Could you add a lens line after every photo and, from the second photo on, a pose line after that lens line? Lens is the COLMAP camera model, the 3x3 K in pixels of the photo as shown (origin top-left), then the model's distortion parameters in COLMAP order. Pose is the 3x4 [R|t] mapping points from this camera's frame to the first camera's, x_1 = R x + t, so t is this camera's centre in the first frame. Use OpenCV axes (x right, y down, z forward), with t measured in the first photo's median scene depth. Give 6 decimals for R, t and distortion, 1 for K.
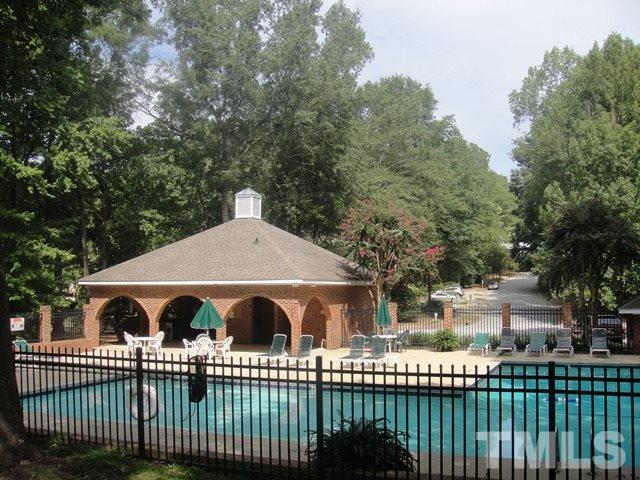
lens RADIAL K [[661.3, 0, 320.0], [0, 661.3, 240.0], [0, 0, 1]] dist [-0.189083, 0.206260]
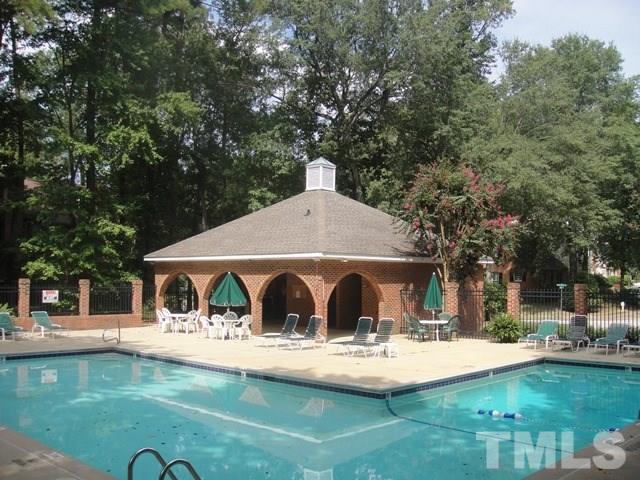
lens RADIAL K [[661.3, 0, 320.0], [0, 661.3, 240.0], [0, 0, 1]] dist [-0.189083, 0.206260]
pose [[0.939042, -0.006298, -0.343744, 0.235690], [0.012100, 0.999818, 0.014738, 0.025964], [0.343588, -0.017999, 0.938948, 0.150666]]
